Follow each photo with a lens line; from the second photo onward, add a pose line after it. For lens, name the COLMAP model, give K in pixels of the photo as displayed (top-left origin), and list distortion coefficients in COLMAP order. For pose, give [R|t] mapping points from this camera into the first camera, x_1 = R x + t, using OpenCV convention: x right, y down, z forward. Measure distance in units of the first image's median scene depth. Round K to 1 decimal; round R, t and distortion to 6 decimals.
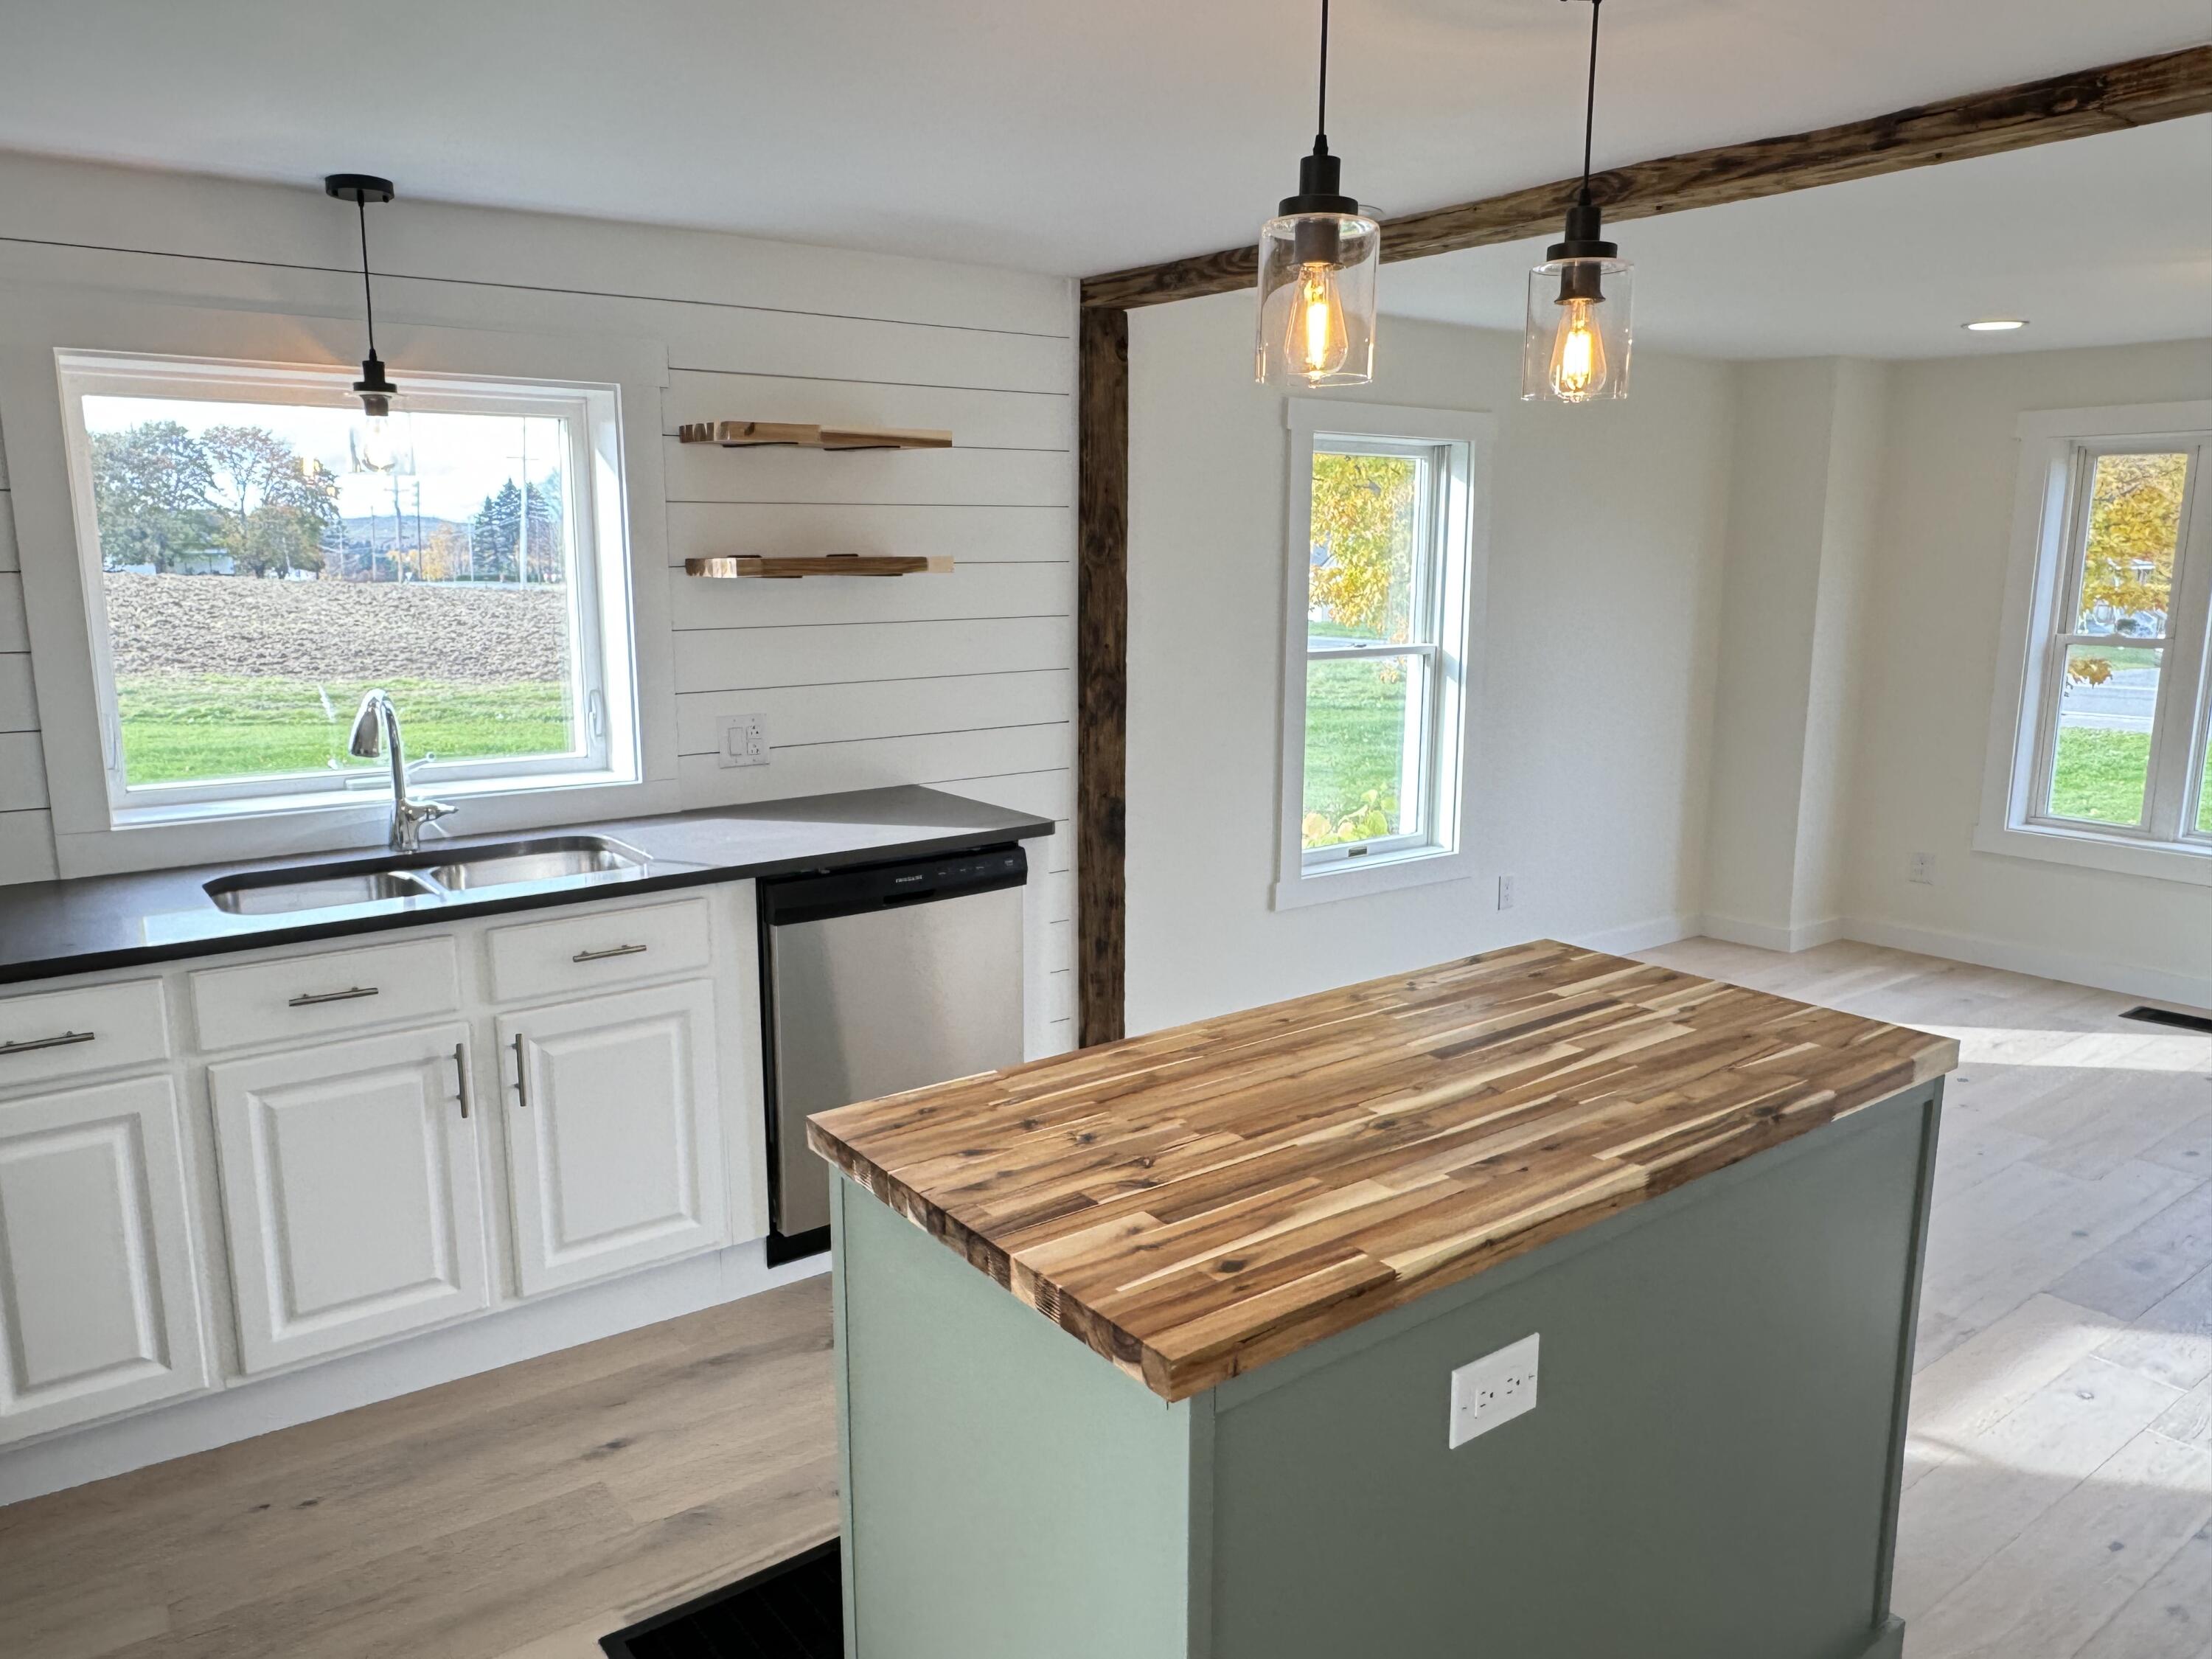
lens RADIAL K [[1532.9, 0, 1089.5], [0, 1532.9, 835.2], [0, 0, 1]] dist [-0.016305, 0.010652]
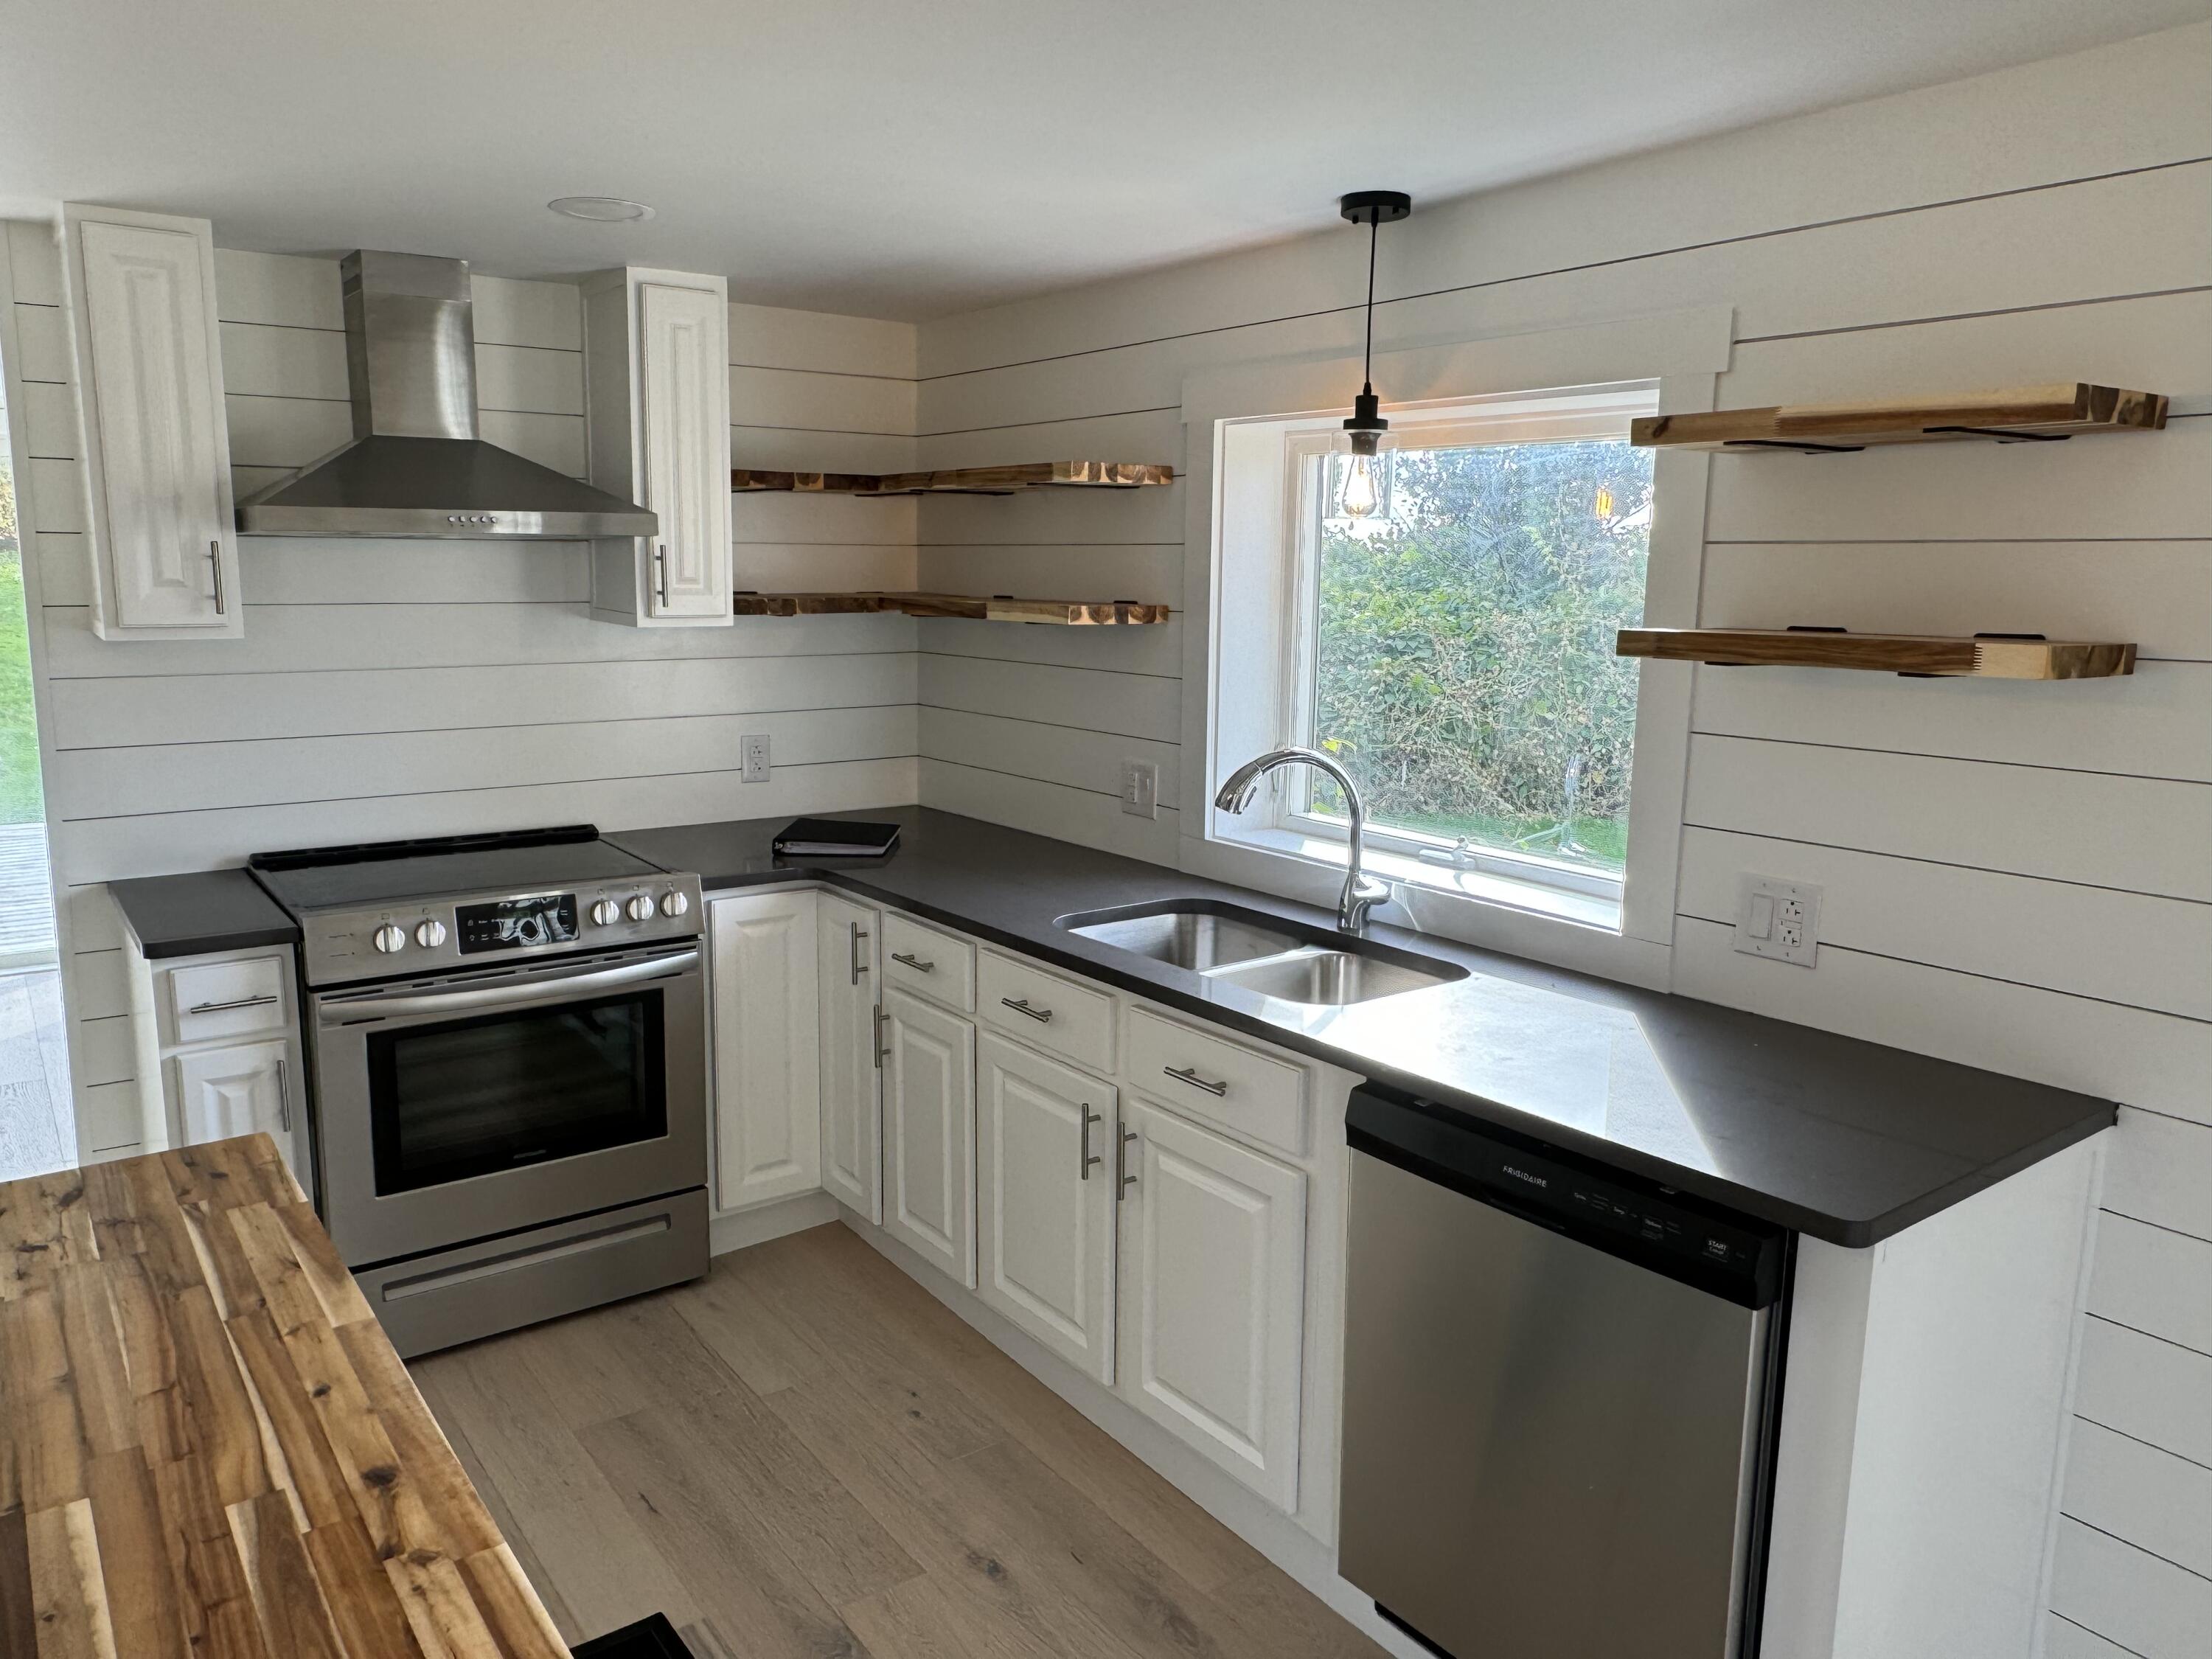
lens RADIAL K [[1532.9, 0, 1094.1], [0, 1532.9, 836.6], [0, 0, 1]] dist [-0.016305, 0.010652]
pose [[0.007885, 0.172400, -0.984995, 0.544411], [-0.203128, 0.964765, 0.167233, -0.201524], [0.979120, 0.198762, 0.042626, 0.976305]]
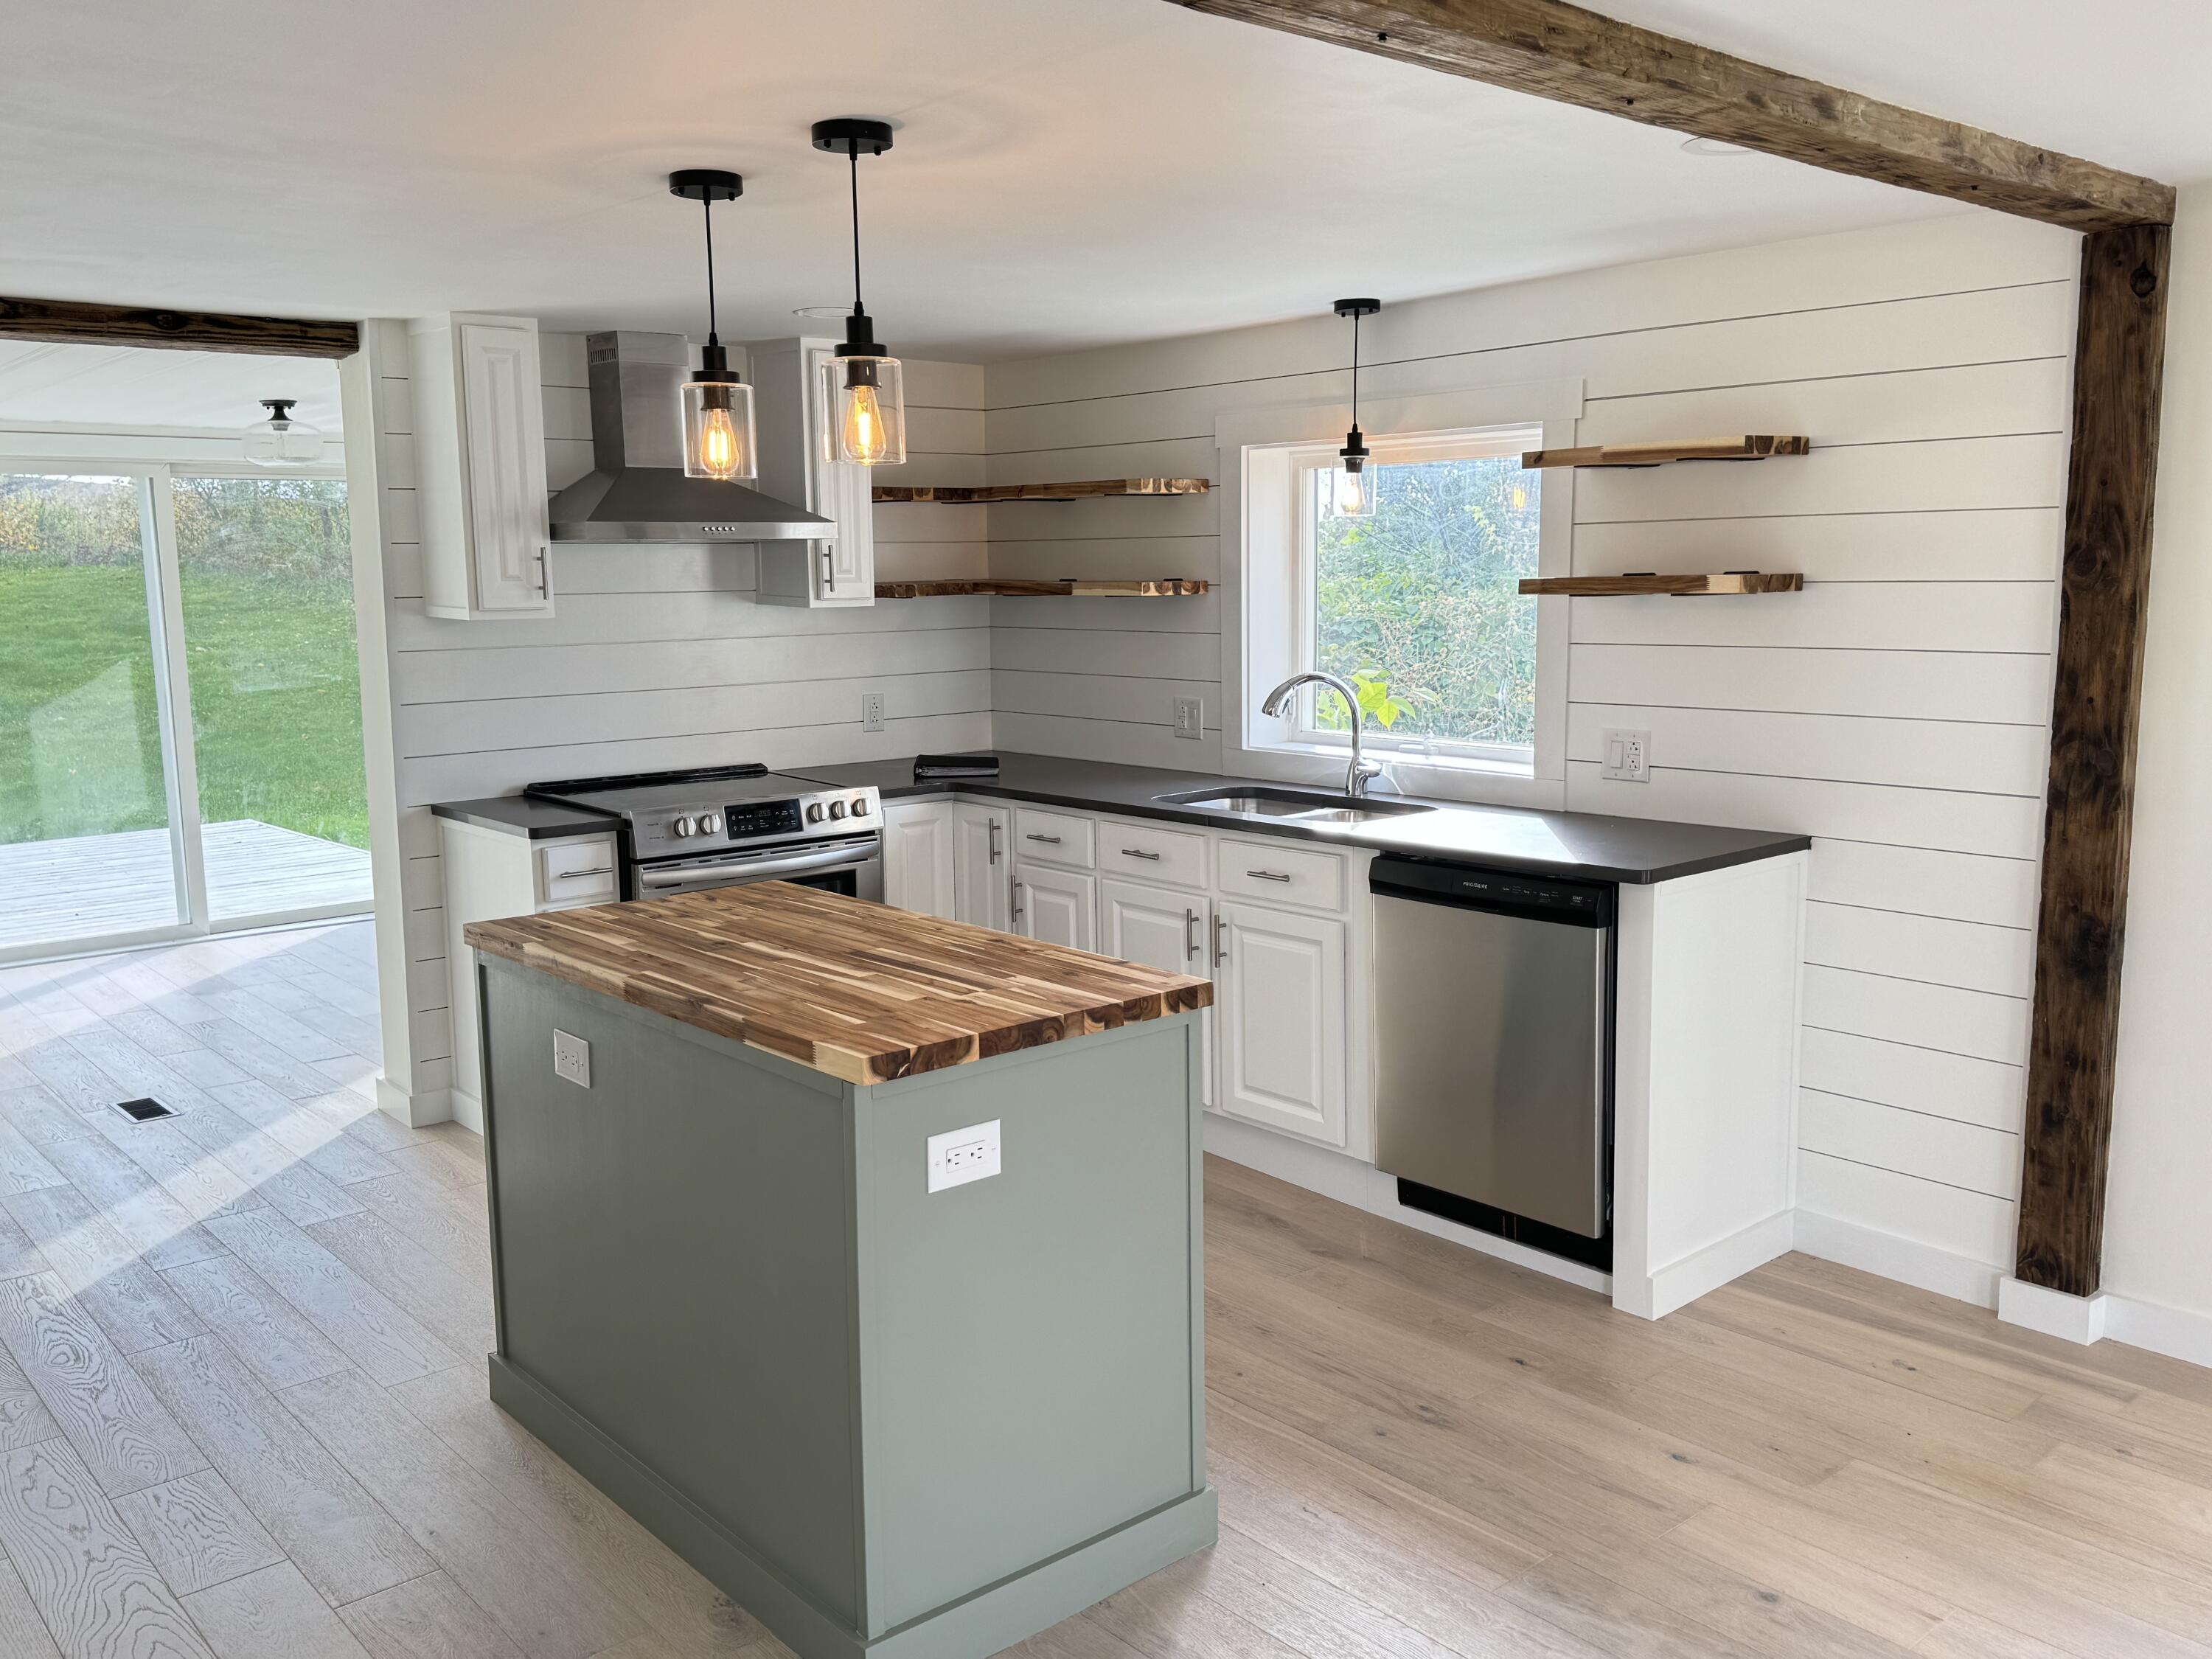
lens RADIAL K [[1795.0, 0, 1119.2], [0, 1795.0, 843.7], [0, 0, 1]] dist [0.094115, -0.130273]
pose [[0.088144, 0.151058, -0.984587, 1.325301], [-0.176655, 0.975137, 0.133794, -0.149382], [0.980318, 0.162139, 0.112638, 0.767172]]
